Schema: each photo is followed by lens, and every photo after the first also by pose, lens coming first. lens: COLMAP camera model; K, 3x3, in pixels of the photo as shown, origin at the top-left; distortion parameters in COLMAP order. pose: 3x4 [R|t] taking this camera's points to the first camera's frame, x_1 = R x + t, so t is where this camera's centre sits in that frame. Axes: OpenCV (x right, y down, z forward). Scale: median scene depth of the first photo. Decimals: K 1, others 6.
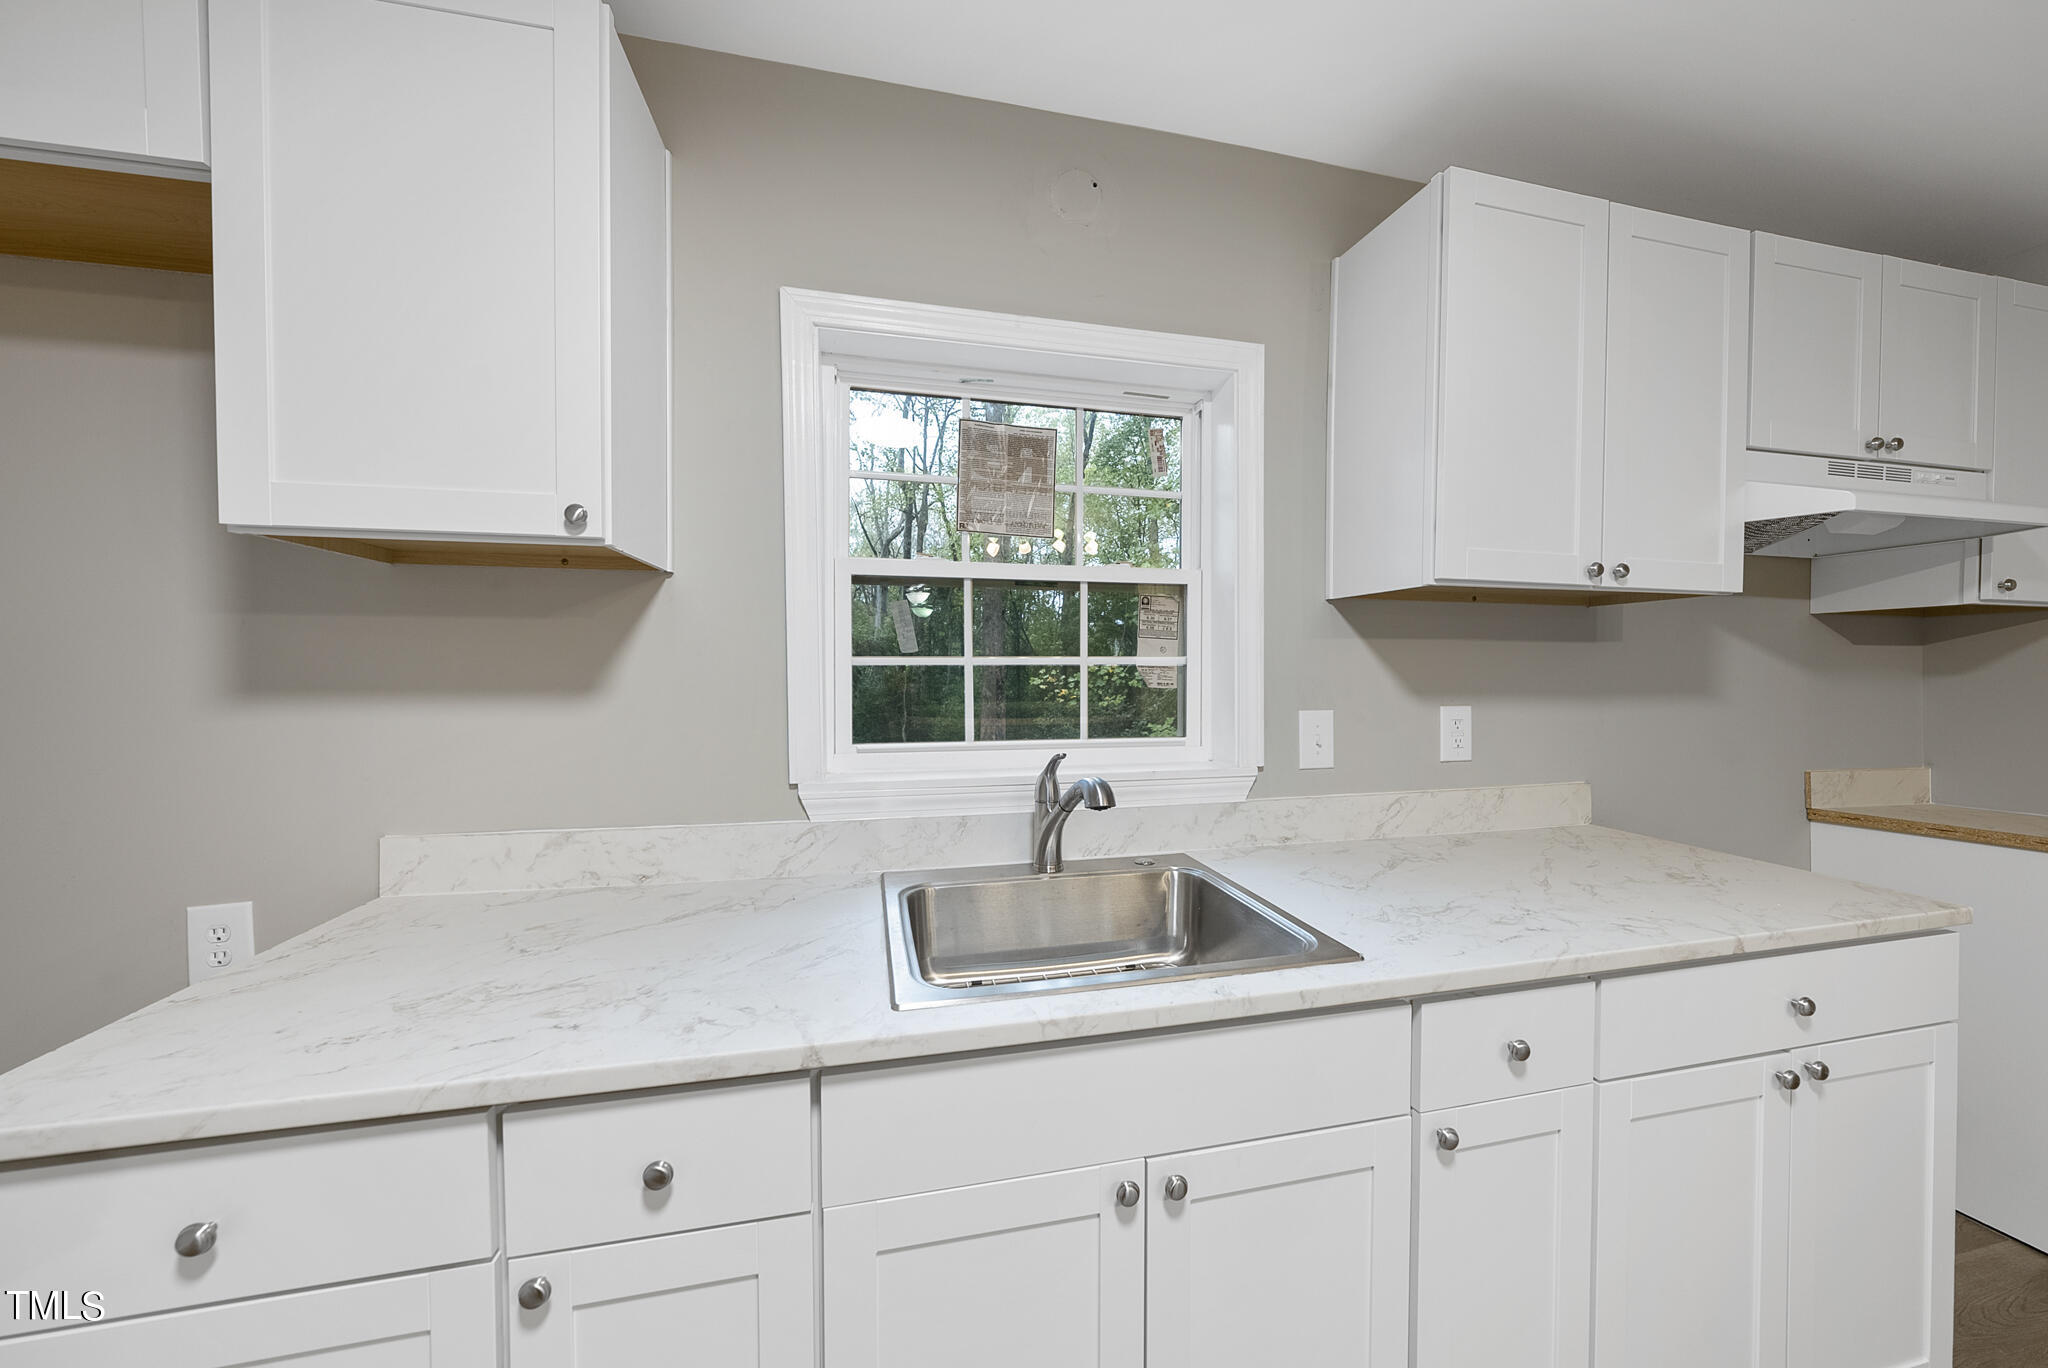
lens RADIAL K [[733.6, 0, 1020.5], [0, 733.6, 682.3], [0, 0, 1]] dist [-0.002939, -0.000285]
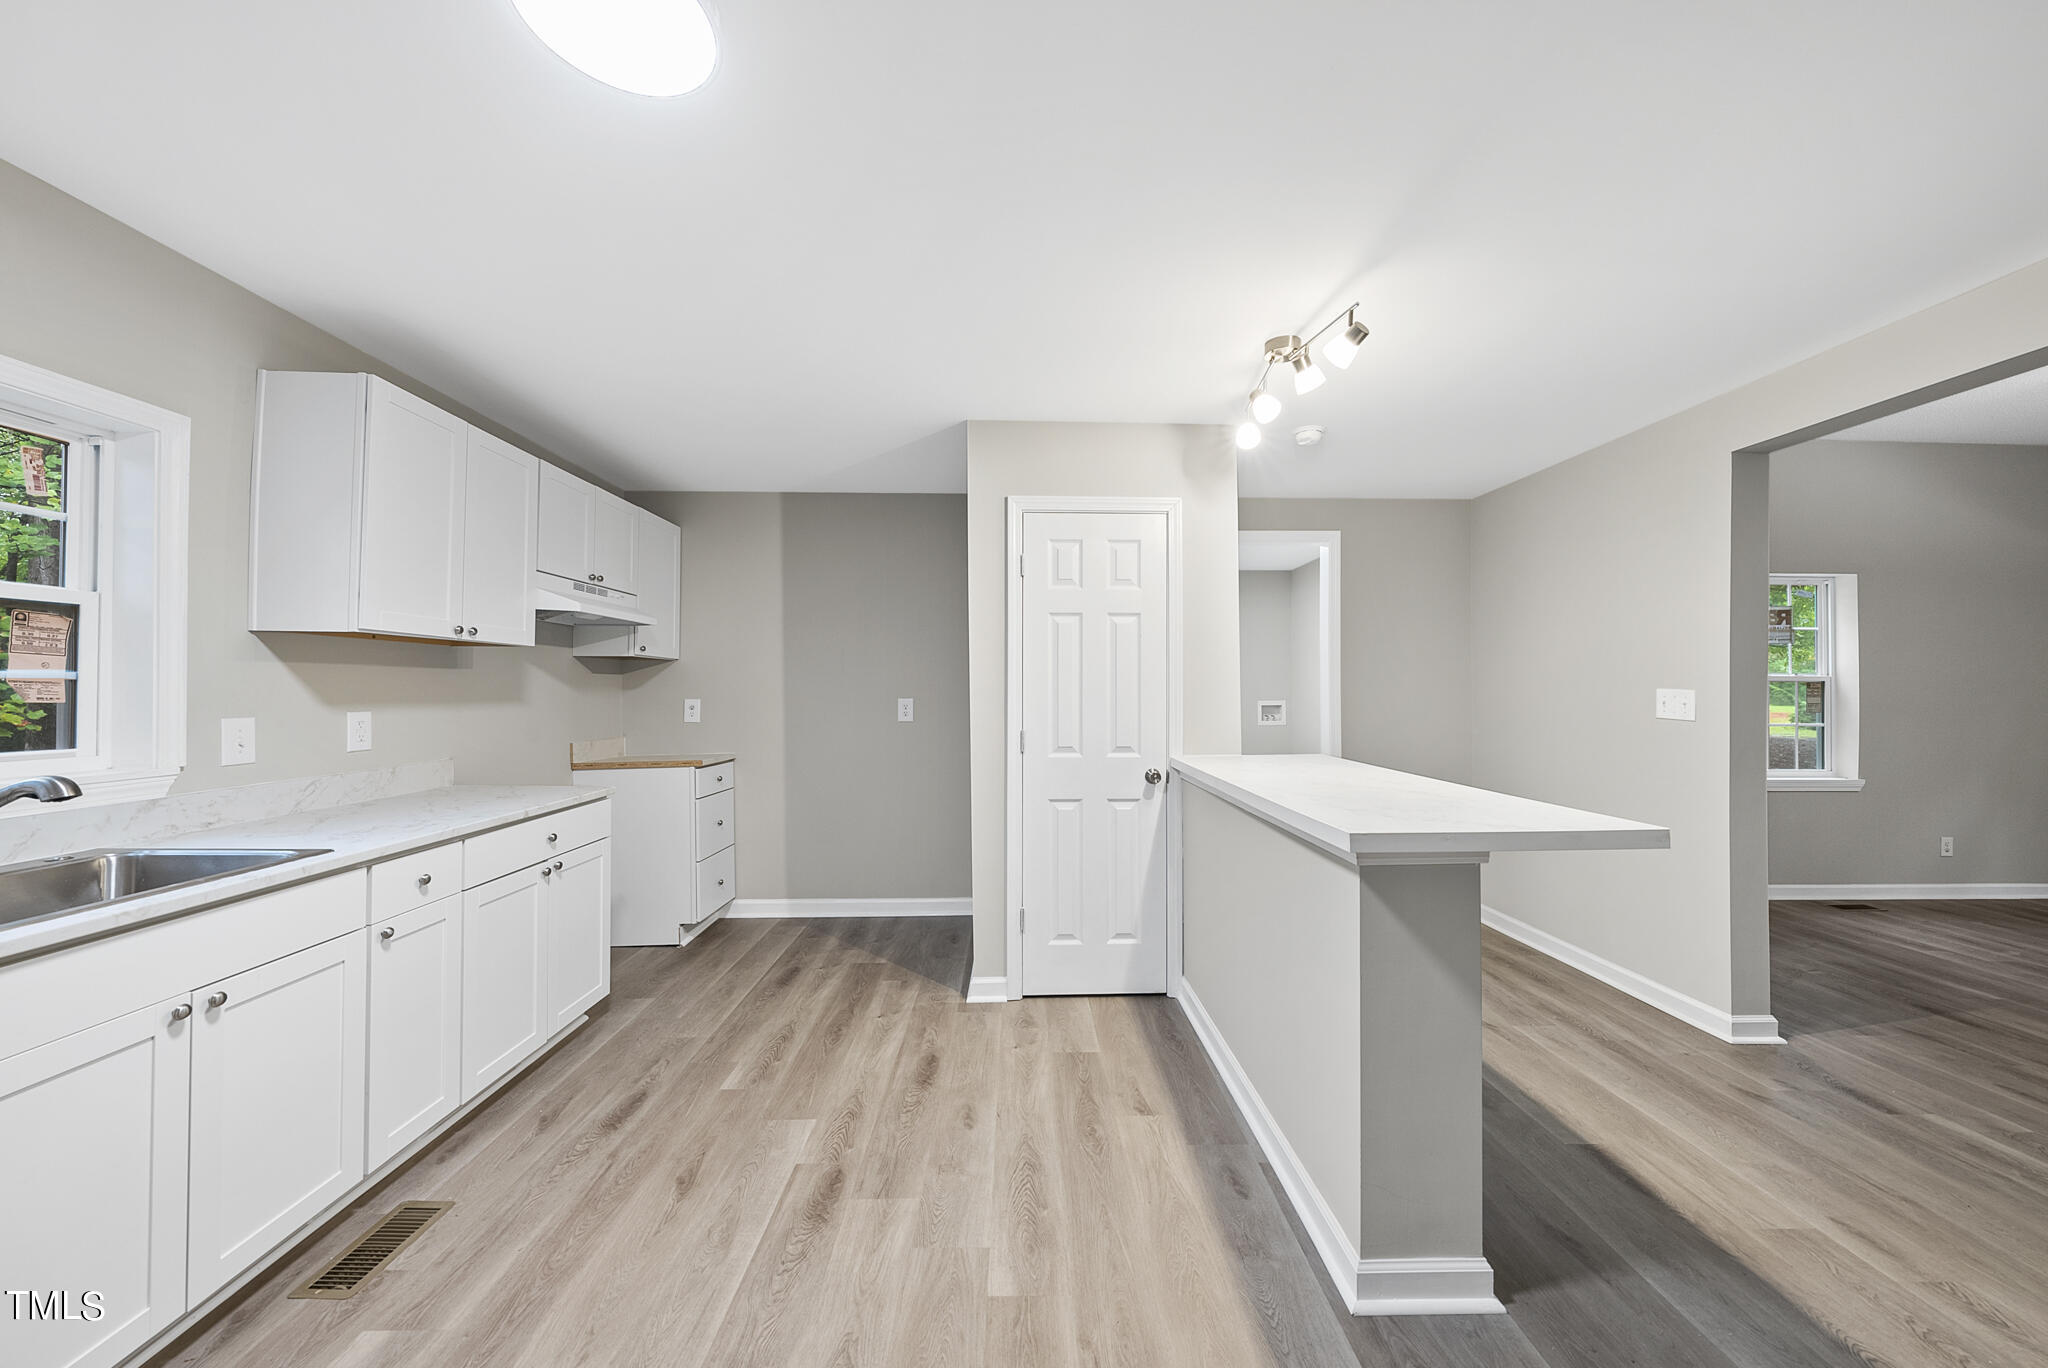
lens RADIAL K [[733.6, 0, 1020.5], [0, 733.6, 682.3], [0, 0, 1]] dist [-0.002939, -0.000285]
pose [[0.234693, 0.010026, 0.972018, -0.520977], [0.010625, 0.999861, -0.012879, 0.007982], [-0.972011, 0.013350, 0.234554, -0.620668]]
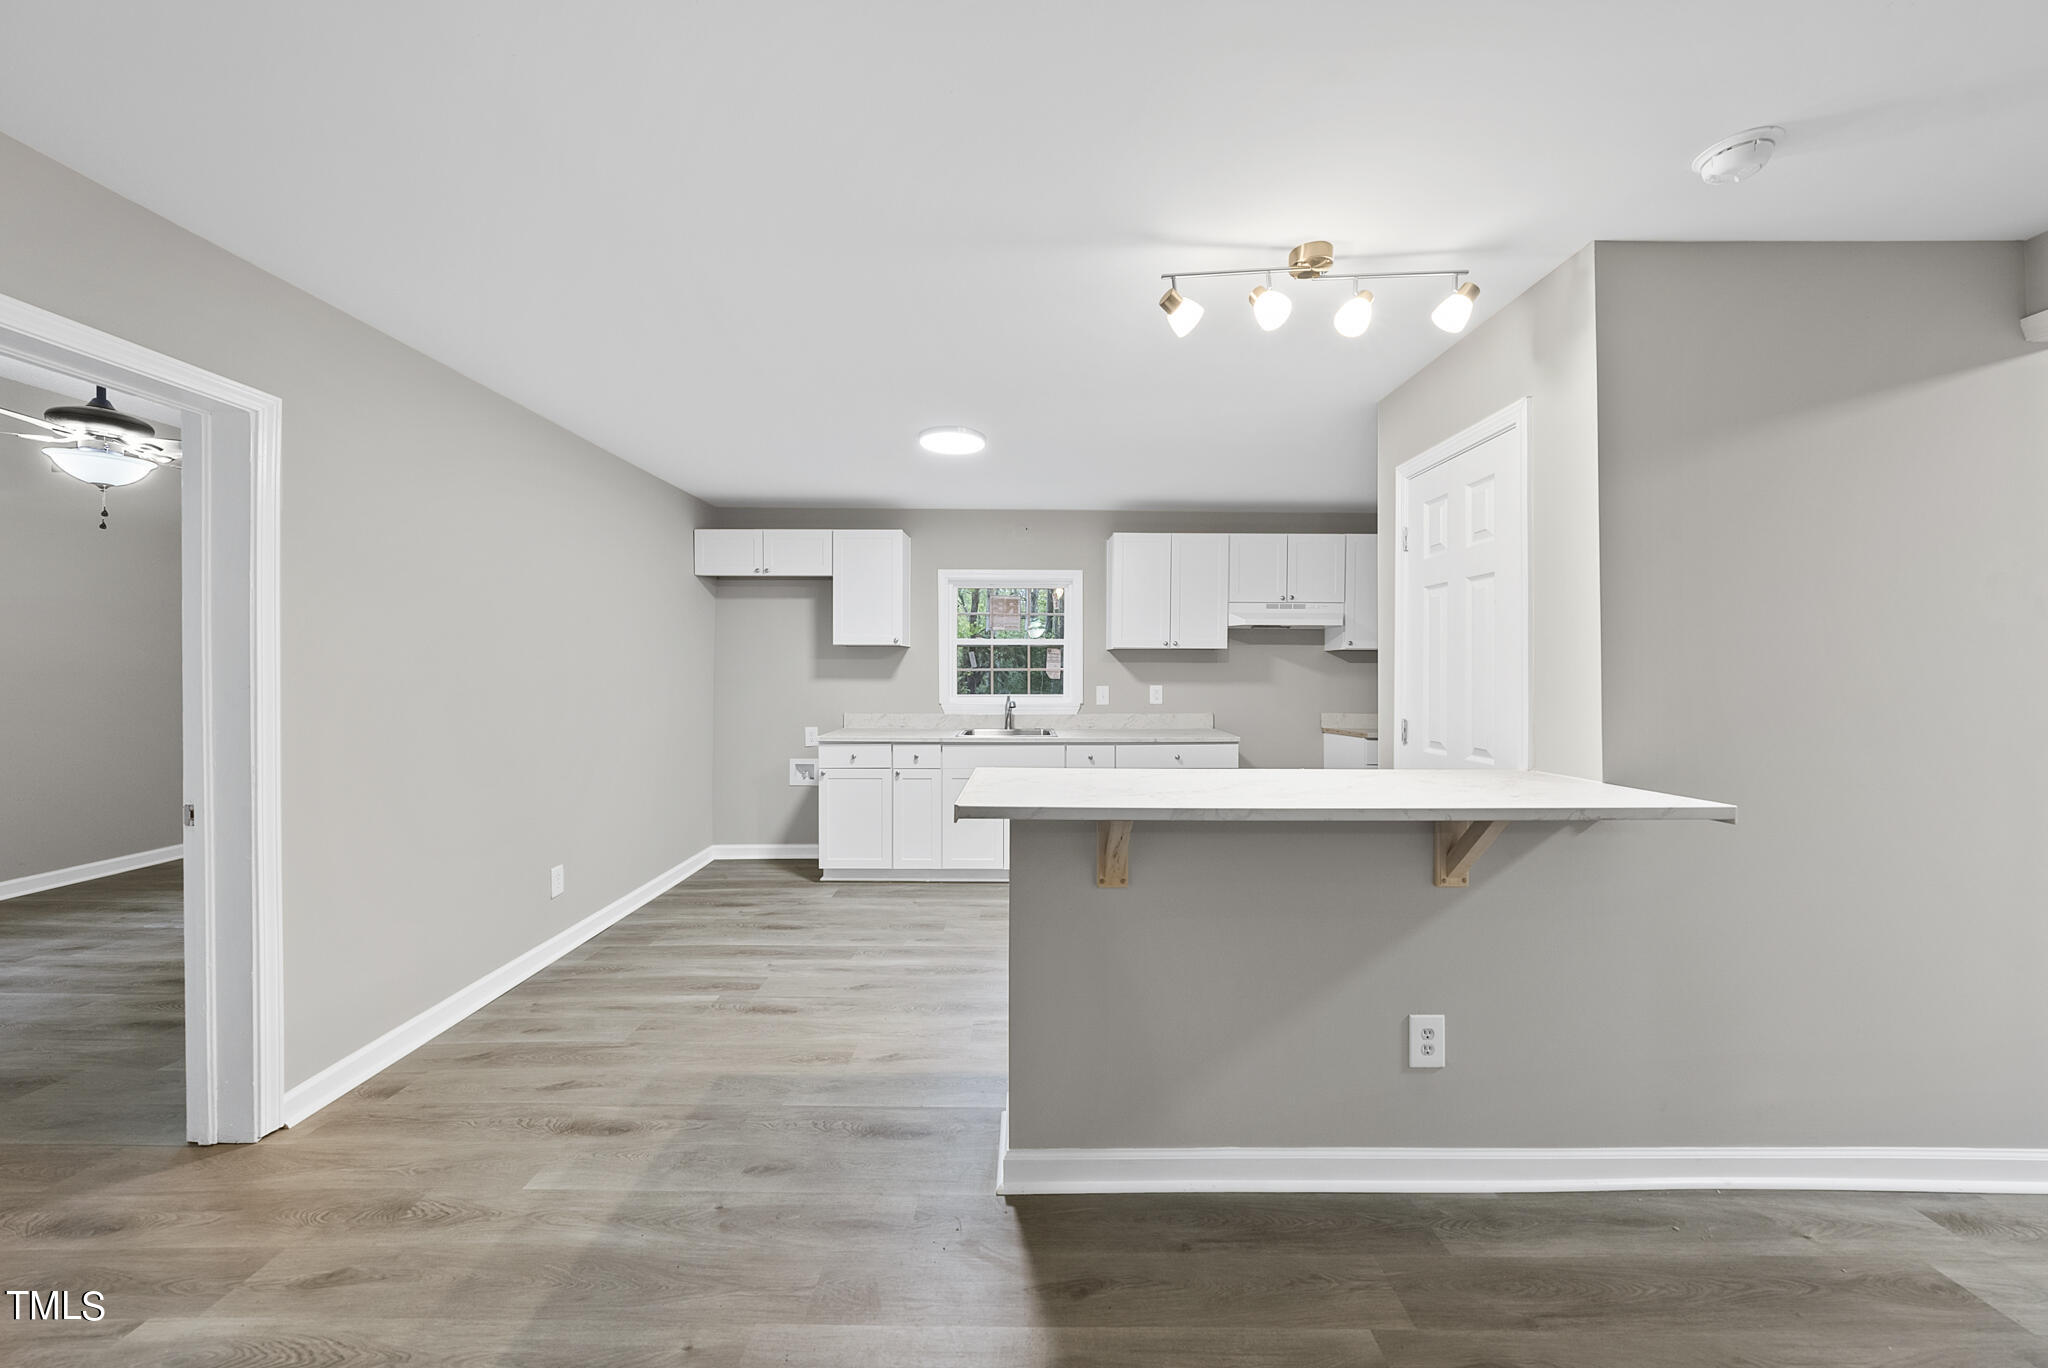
lens RADIAL K [[640.8, 0, 998.5], [0, 640.8, 677.1], [0, 0, 1]] dist [-0.000430, -0.000031]
pose [[0.973407, 0.003771, -0.229051, 0.618342], [-0.005379, 0.999965, -0.006396, 0.022335], [0.229019, 0.007458, 0.973393, -1.795485]]
